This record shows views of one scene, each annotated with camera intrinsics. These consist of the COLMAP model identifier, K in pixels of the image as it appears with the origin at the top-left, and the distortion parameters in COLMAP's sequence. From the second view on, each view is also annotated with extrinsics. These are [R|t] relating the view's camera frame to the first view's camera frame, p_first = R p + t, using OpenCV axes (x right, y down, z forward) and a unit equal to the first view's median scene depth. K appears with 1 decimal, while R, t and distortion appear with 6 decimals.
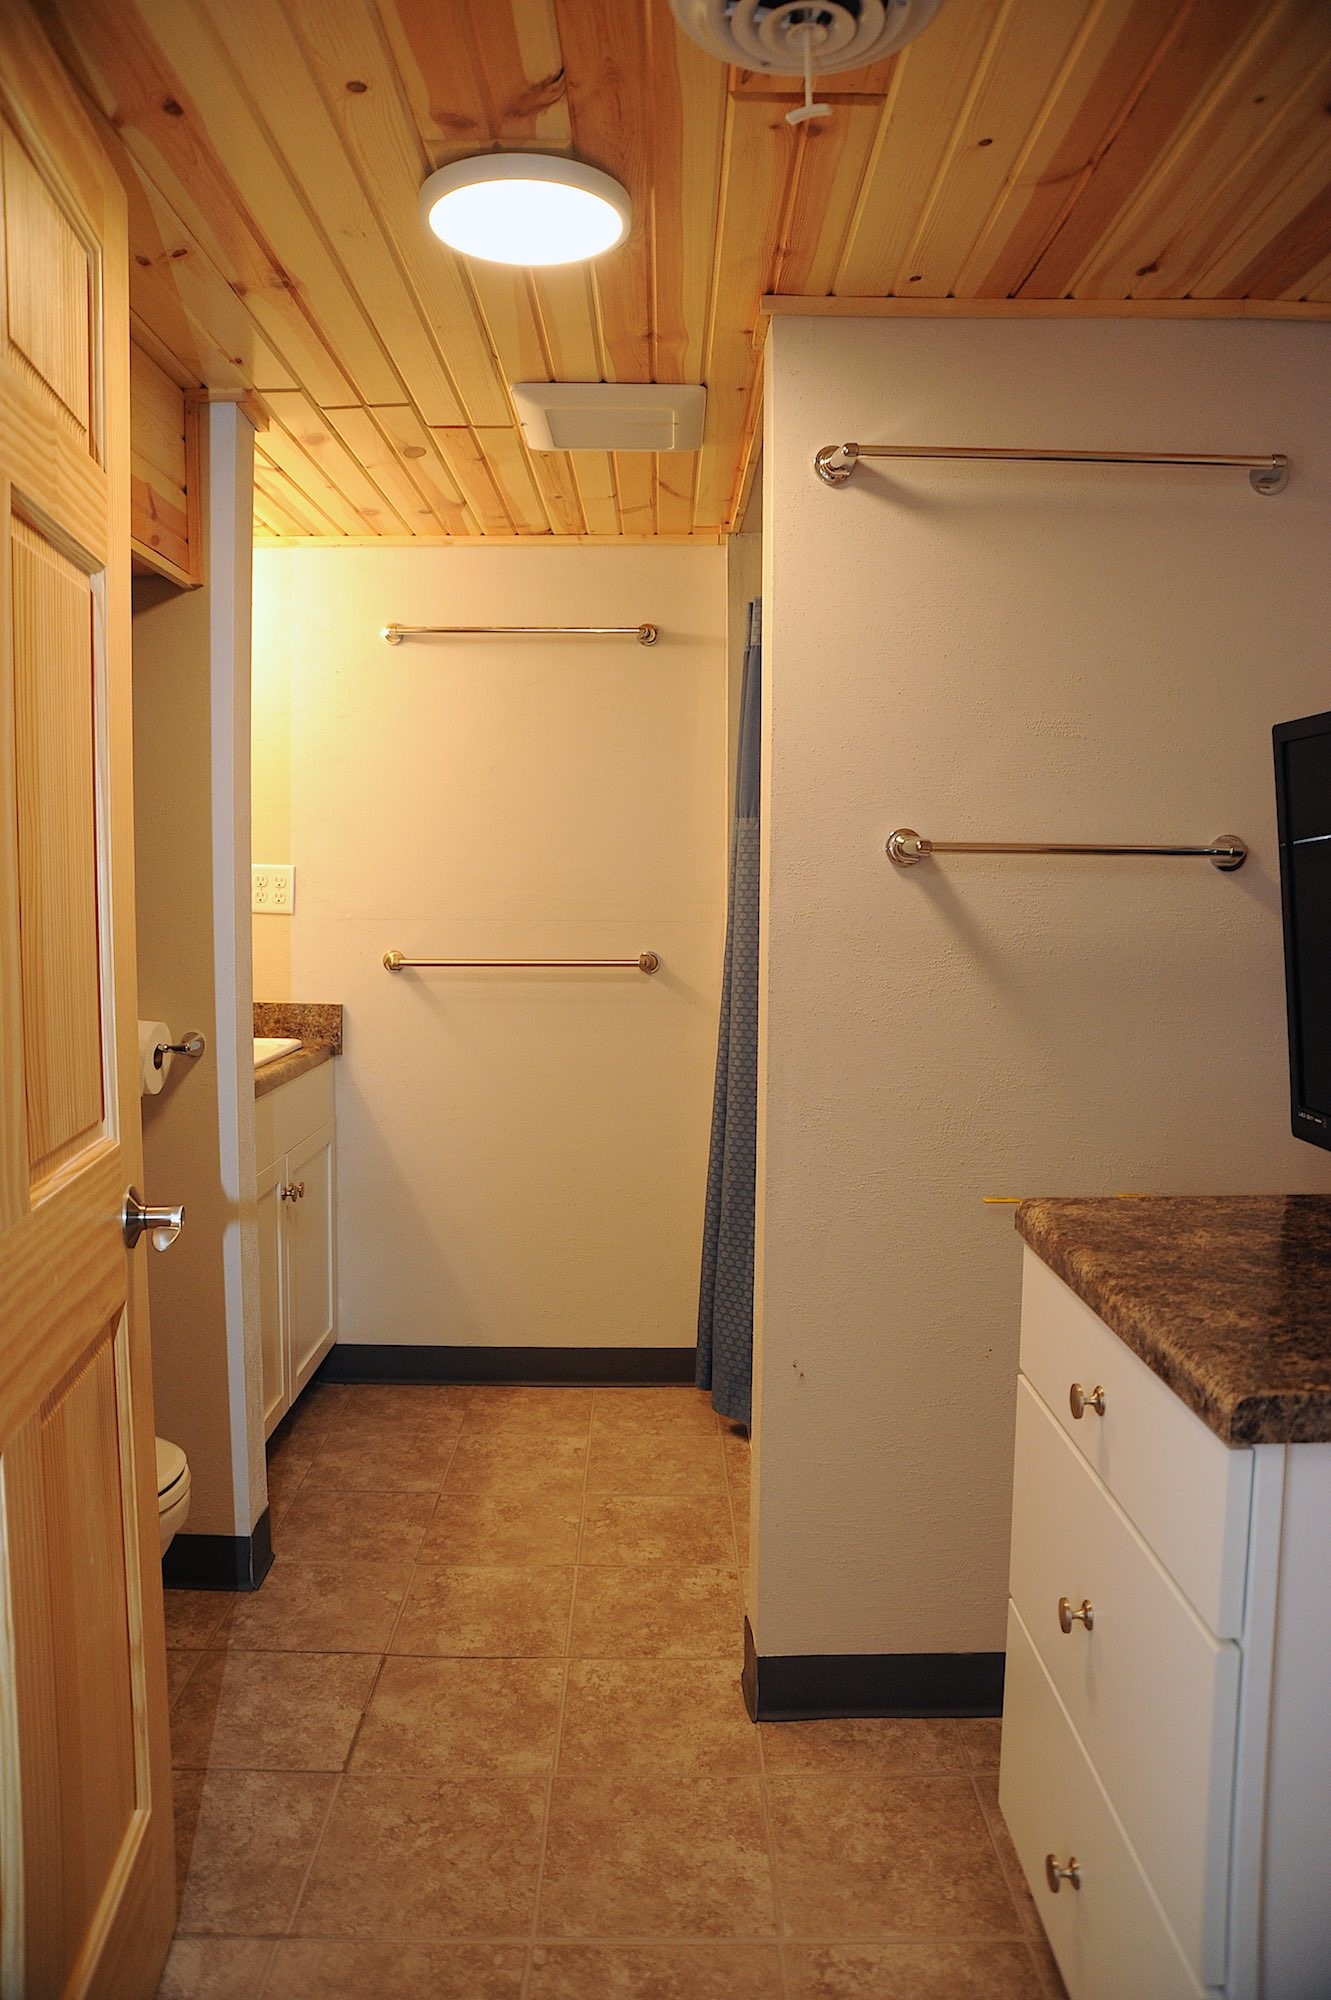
lens RADIAL K [[1326.0, 0, 665.5], [0, 1326.0, 1000.0], [0, 0, 1]] dist [-0.076792, 0.001623]
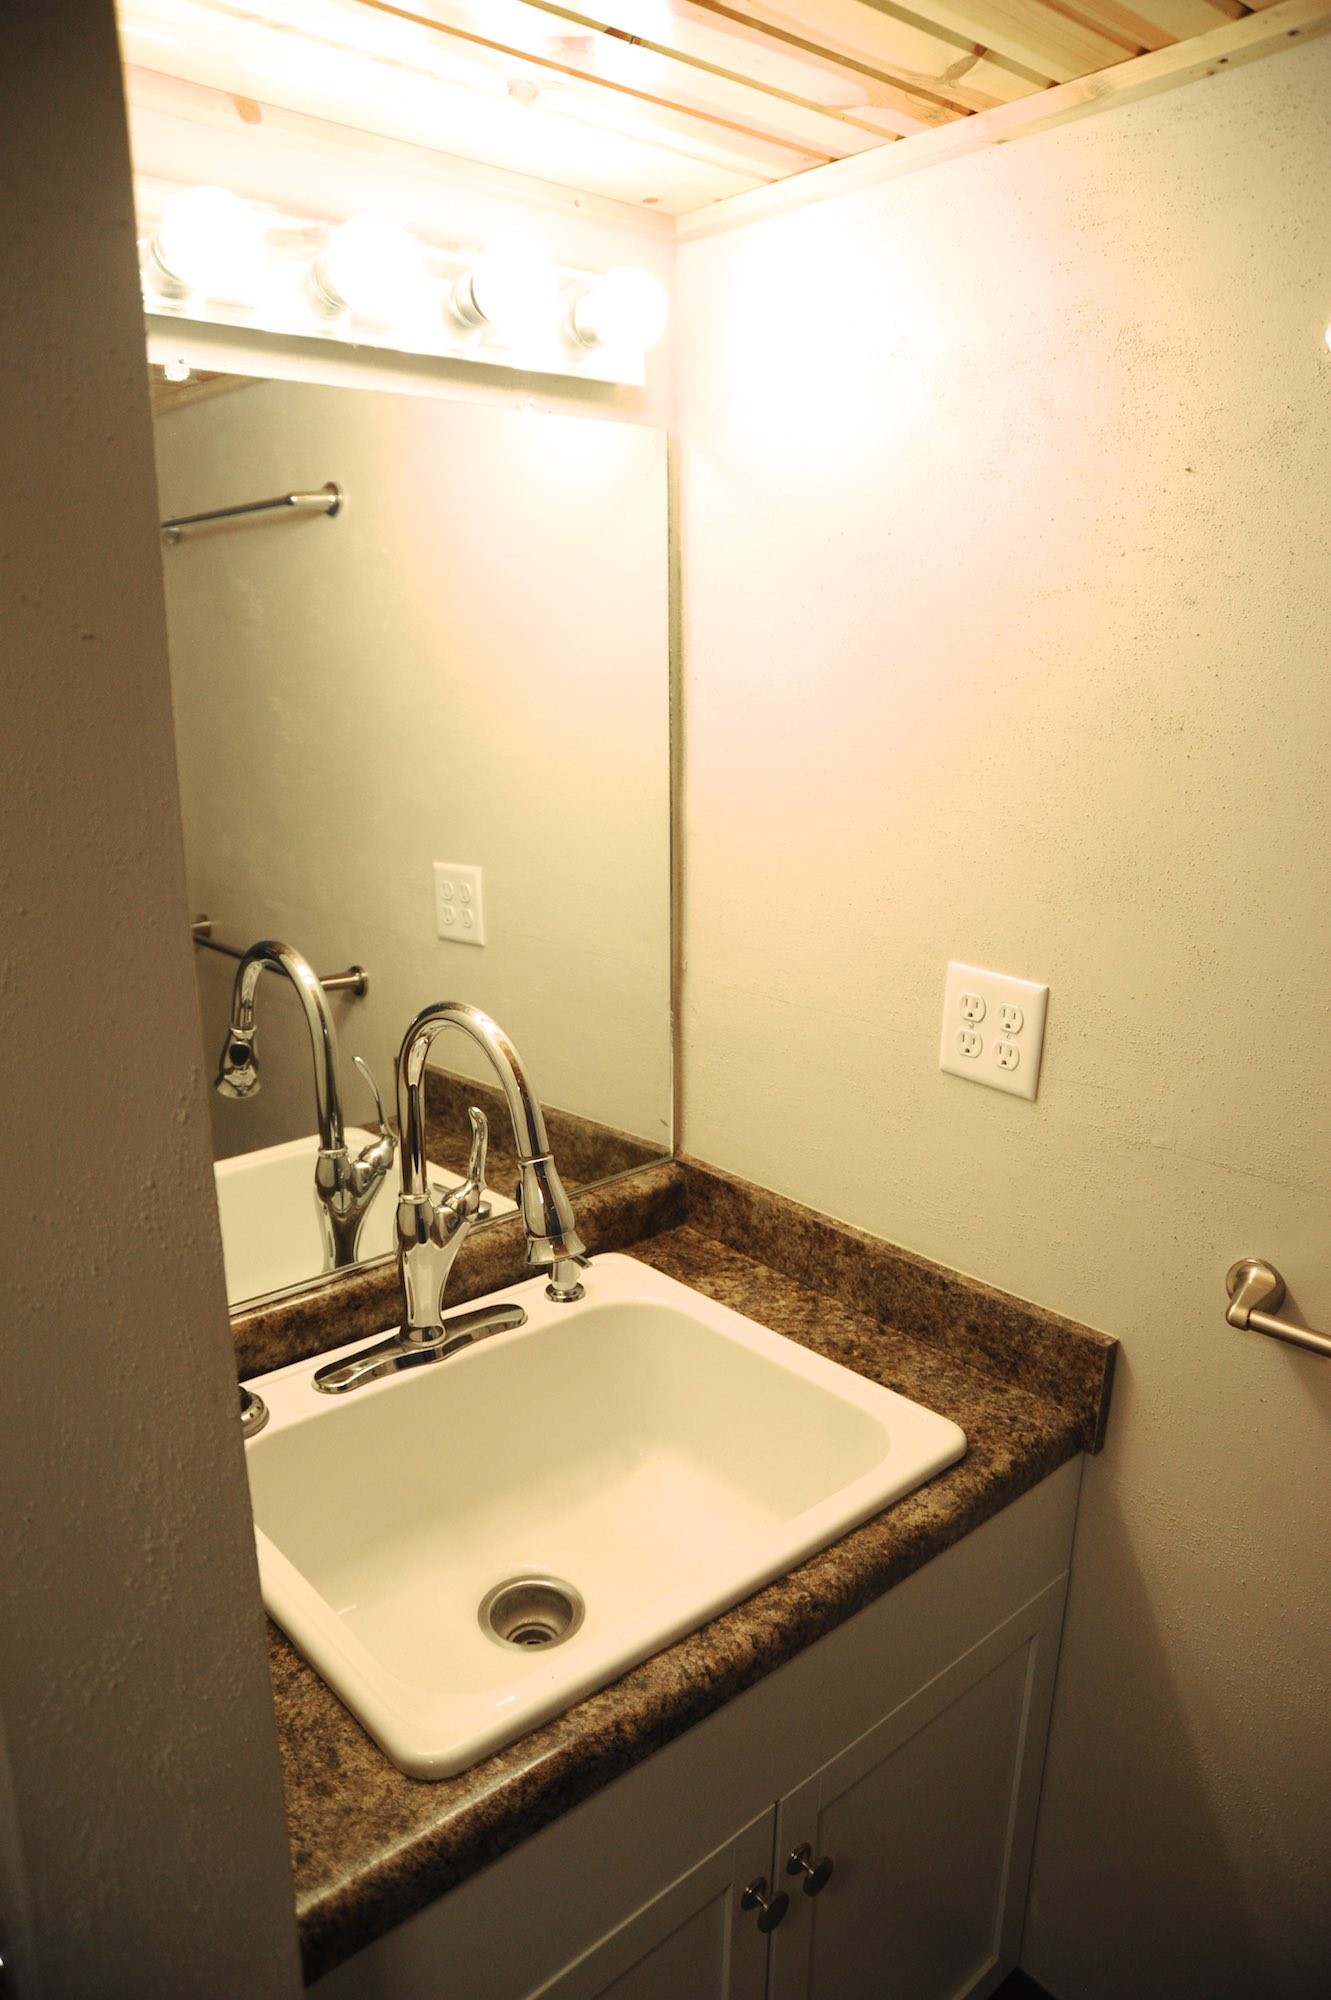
lens RADIAL K [[1326.0, 0, 665.5], [0, 1326.0, 1000.0], [0, 0, 1]] dist [-0.076792, 0.001623]
pose [[0.659077, 0.185751, -0.728775, -0.065260], [-0.057464, 0.978624, 0.197465, -0.170066], [0.749877, -0.088267, 0.655663, 0.649064]]
